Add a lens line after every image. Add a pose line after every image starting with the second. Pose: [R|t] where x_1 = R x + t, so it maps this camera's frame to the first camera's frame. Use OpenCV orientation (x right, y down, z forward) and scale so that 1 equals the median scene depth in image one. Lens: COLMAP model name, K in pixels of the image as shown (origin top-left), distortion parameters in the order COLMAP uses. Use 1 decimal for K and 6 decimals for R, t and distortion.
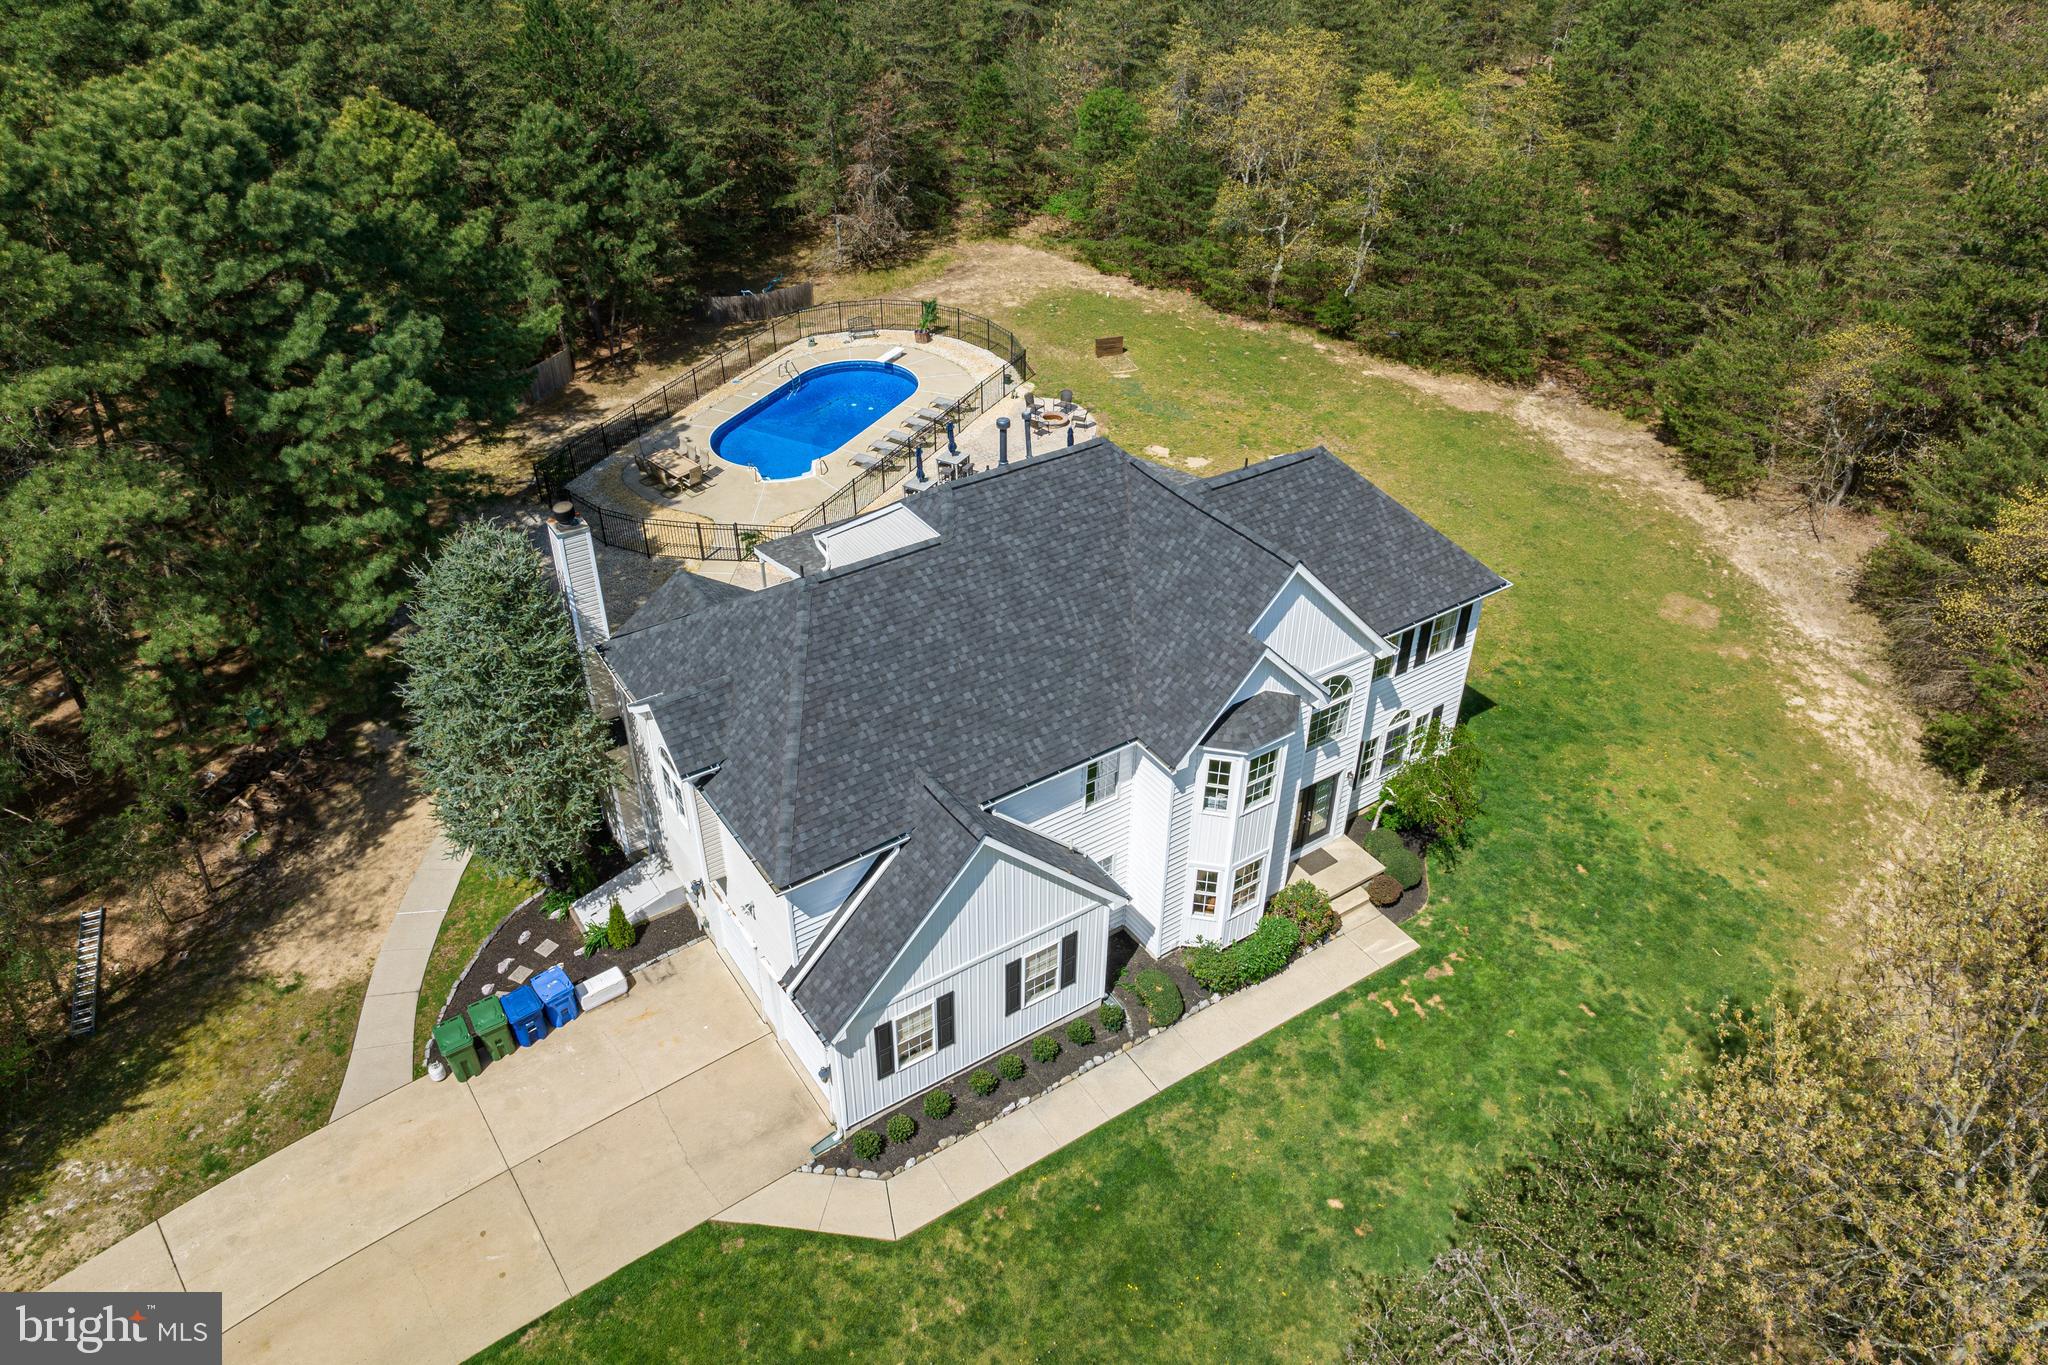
lens RADIAL K [[1441.4, 0, 1024.0], [0, 1441.4, 682.5], [0, 0, 1]] dist [-0.036509, -0.010983]
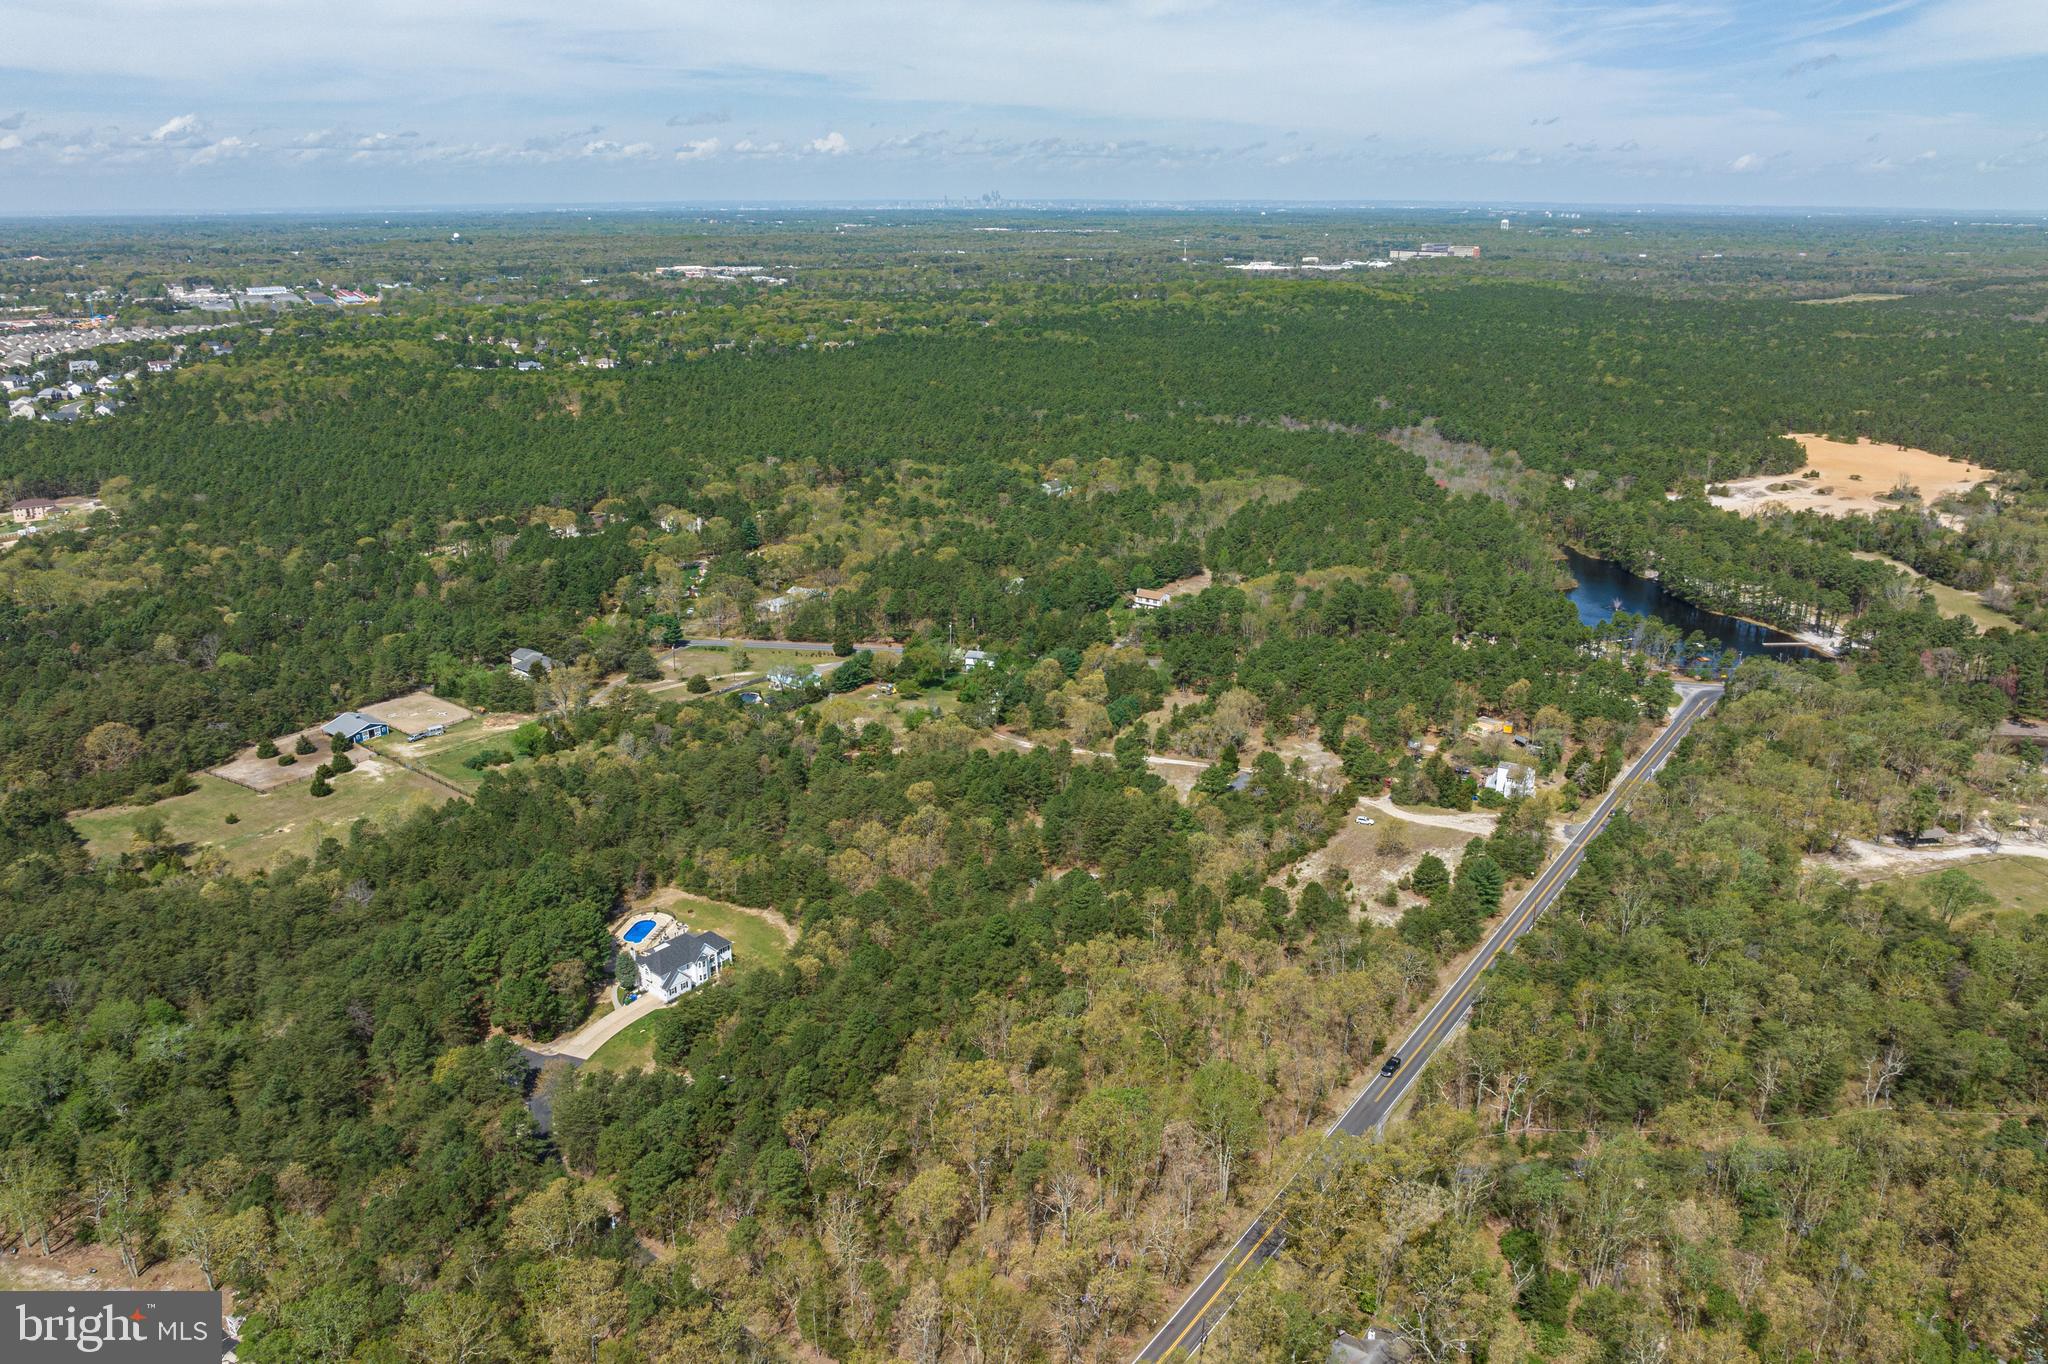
lens RADIAL K [[1441.4, 0, 1024.0], [0, 1441.4, 682.0], [0, 0, 1]] dist [-0.036509, -0.010983]
pose [[0.962730, -0.090712, 0.254798, -0.048587], [0.159980, 0.950592, -0.266046, 0.881639], [-0.218075, 0.296893, 0.929676, -6.831356]]
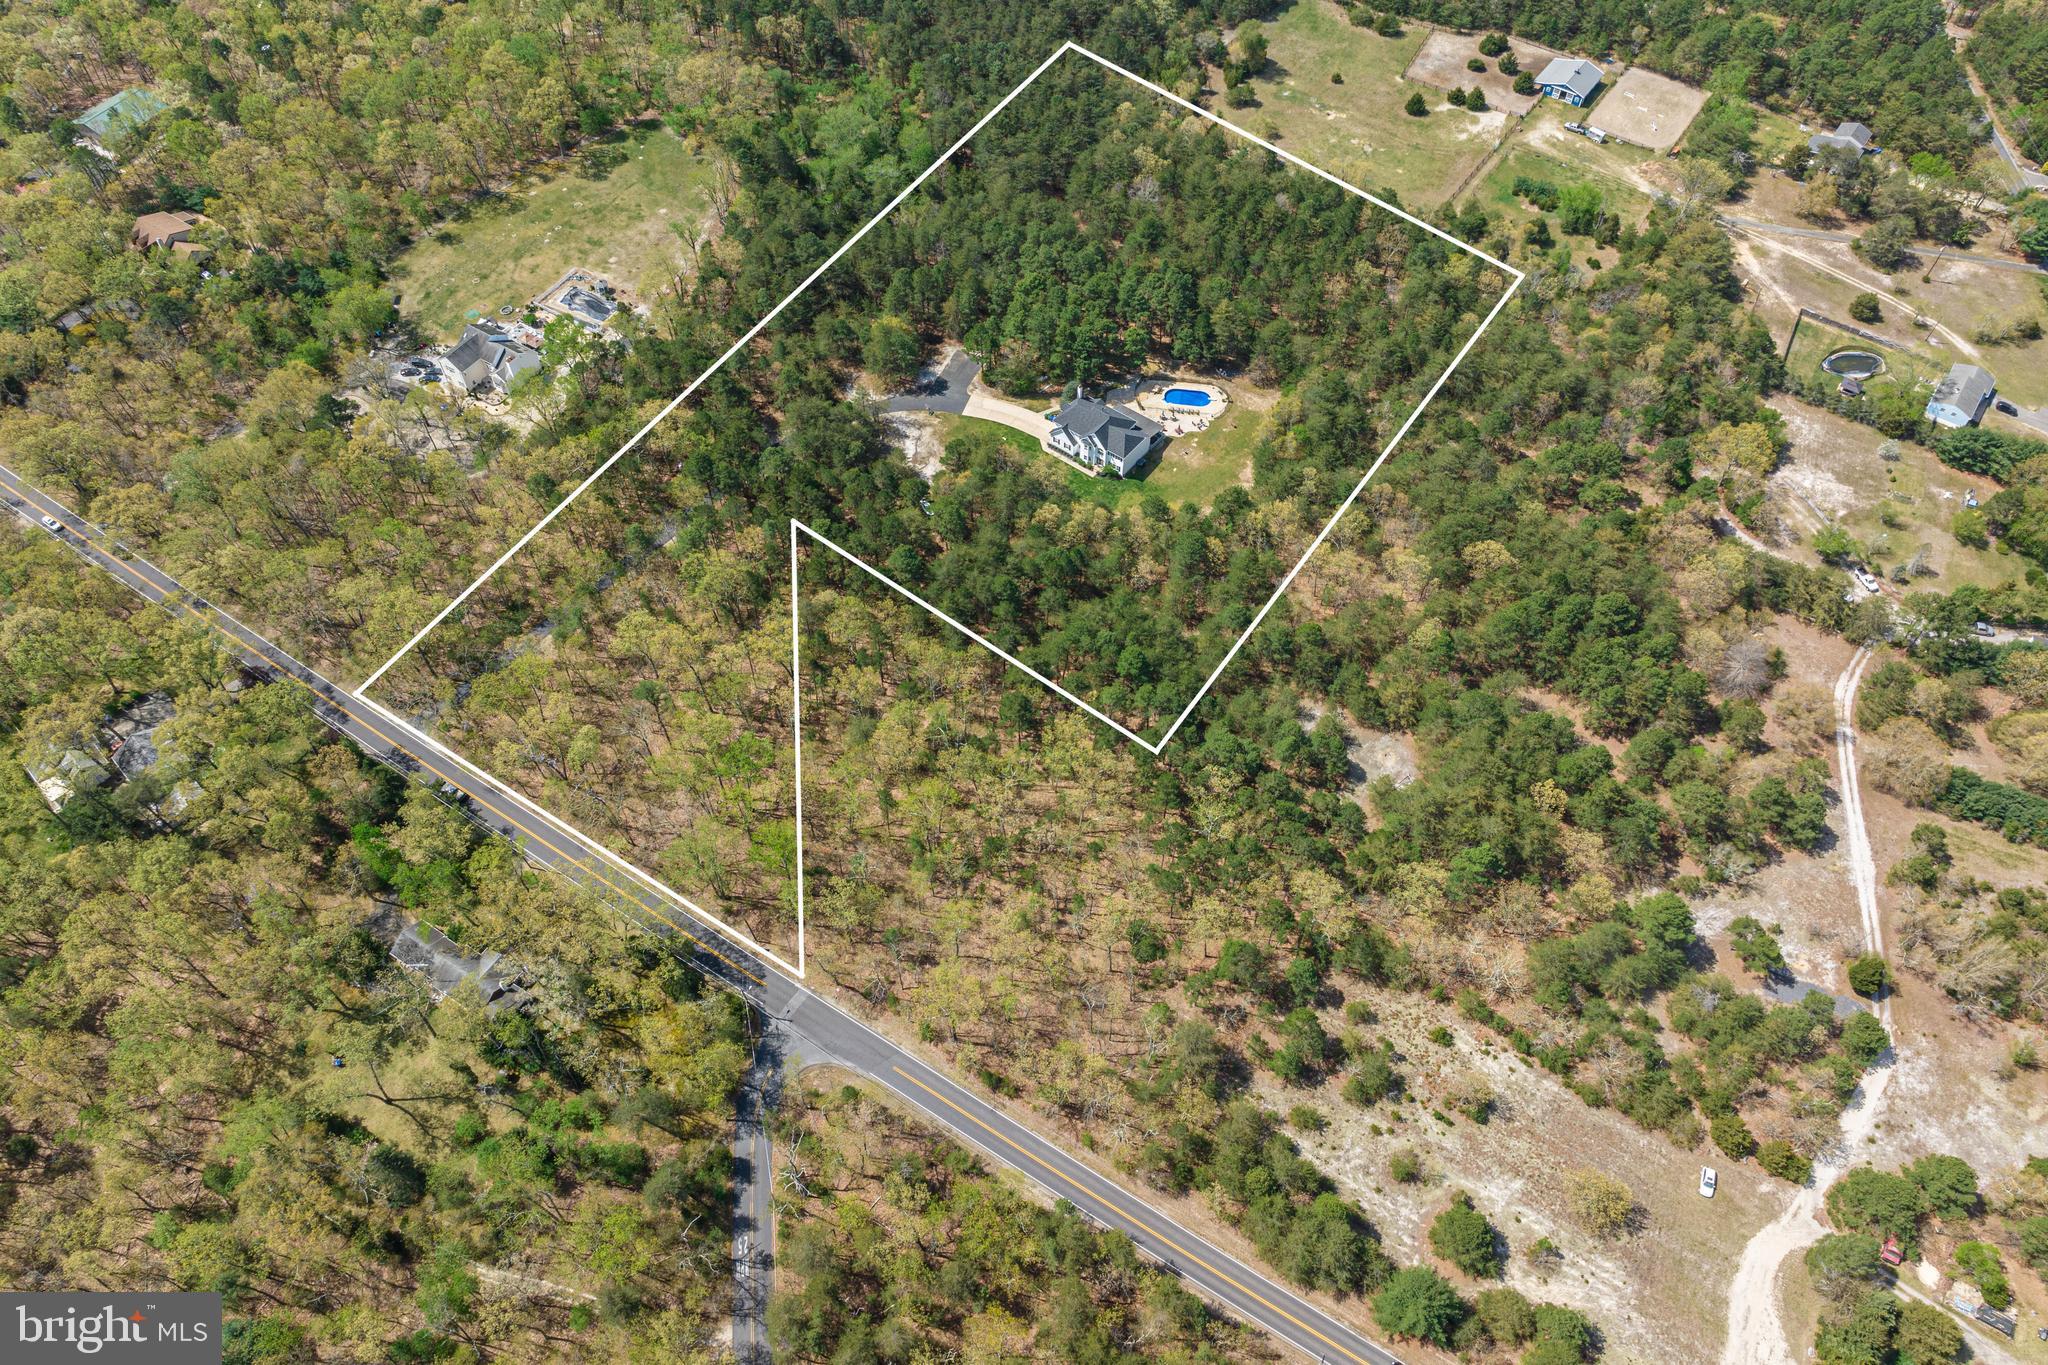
lens RADIAL K [[1436.4, 0, 1024.0], [0, 1436.4, 682.5], [0, 0, 1]] dist [-0.057979, 0.029285]
pose [[0.321770, 0.763195, -0.560355, 5.033734], [-0.548761, 0.632614, 0.546498, -3.023959], [0.771573, 0.131655, 0.622368, -3.946529]]
